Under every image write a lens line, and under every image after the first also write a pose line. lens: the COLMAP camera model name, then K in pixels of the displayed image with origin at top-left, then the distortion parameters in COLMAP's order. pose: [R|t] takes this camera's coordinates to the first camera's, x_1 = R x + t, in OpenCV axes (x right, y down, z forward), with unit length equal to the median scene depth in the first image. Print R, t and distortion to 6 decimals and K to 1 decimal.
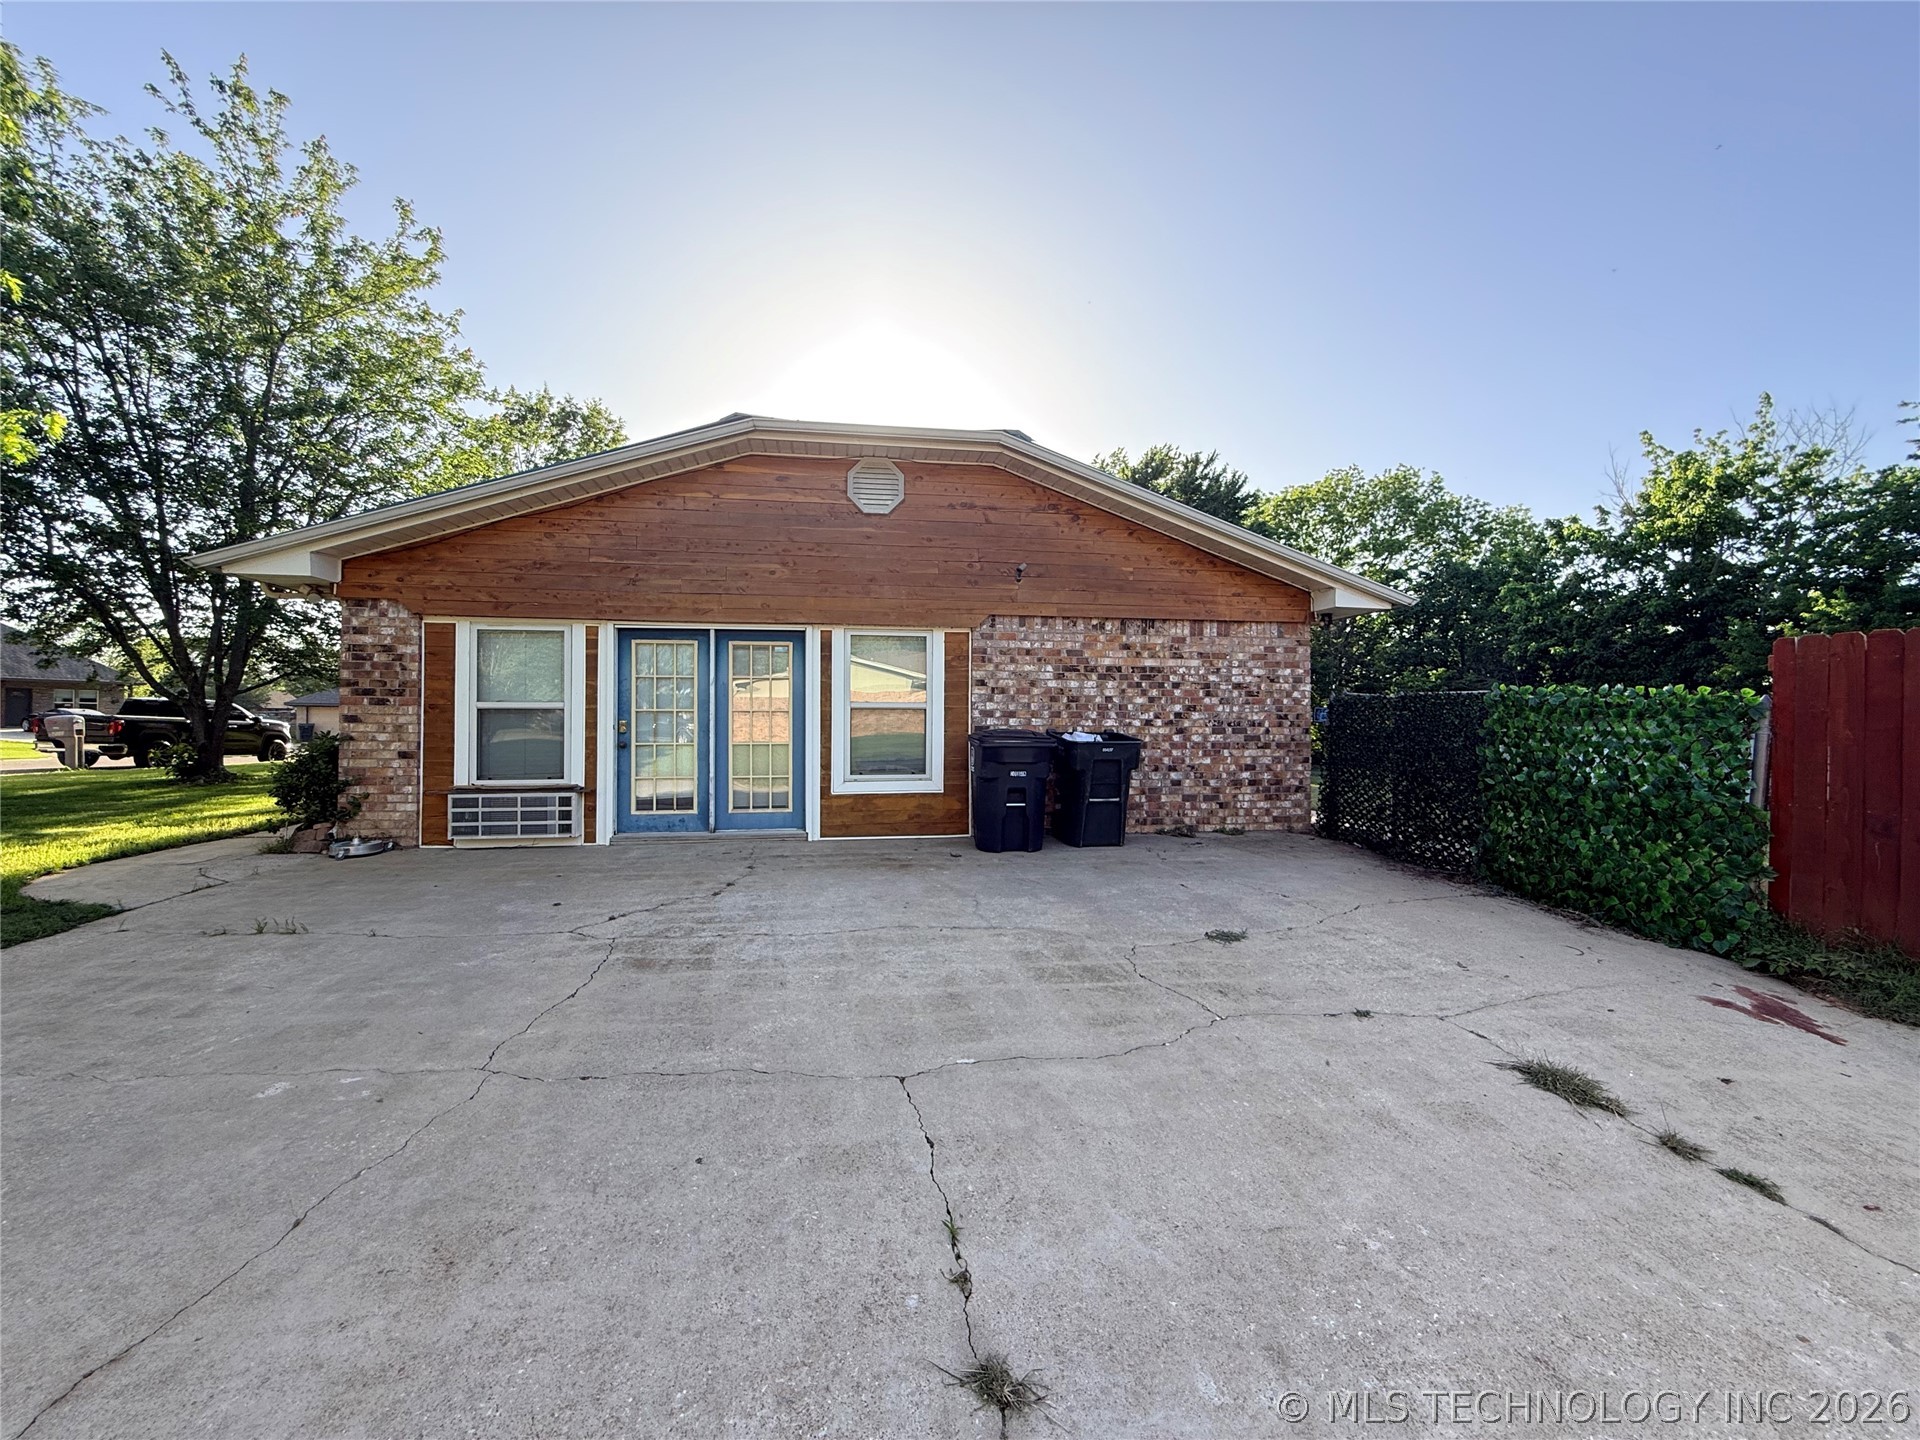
lens RADIAL K [[762.3, 0, 951.1], [0, 762.3, 717.8], [0, 0, 1]] dist [-0.001137, -0.000660]
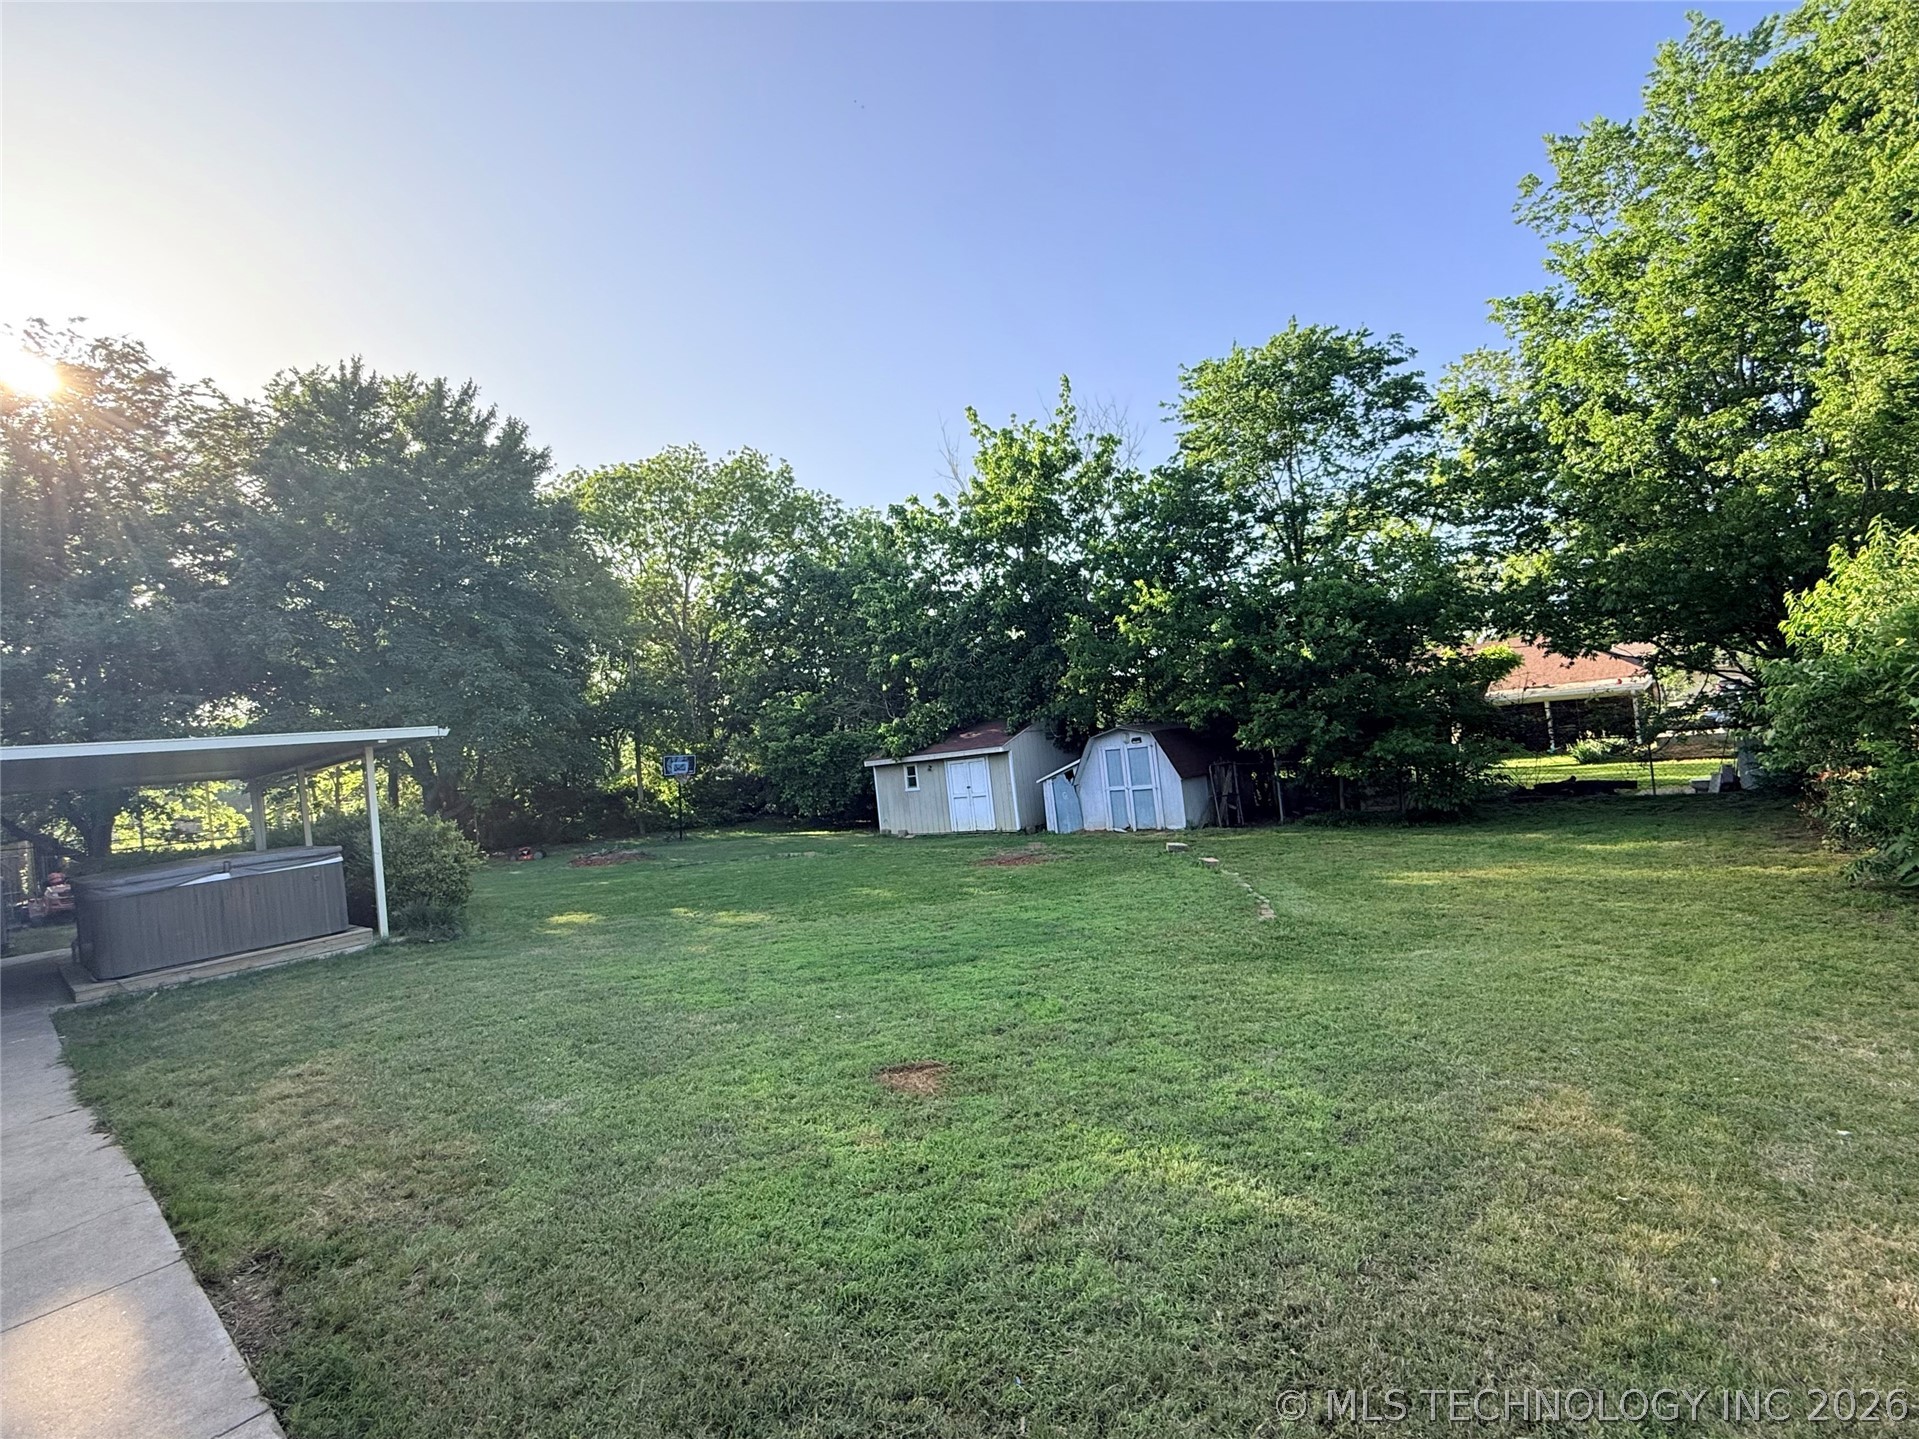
lens RADIAL K [[761.9, 0, 950.6], [0, 761.9, 717.3], [0, 0, 1]] dist [-0.001137, -0.000660]
pose [[0.765555, -0.078434, 0.638572, 0.300290], [0.109558, 0.993937, -0.009262, -0.018545], [-0.633974, 0.077051, 0.769507, 0.357781]]
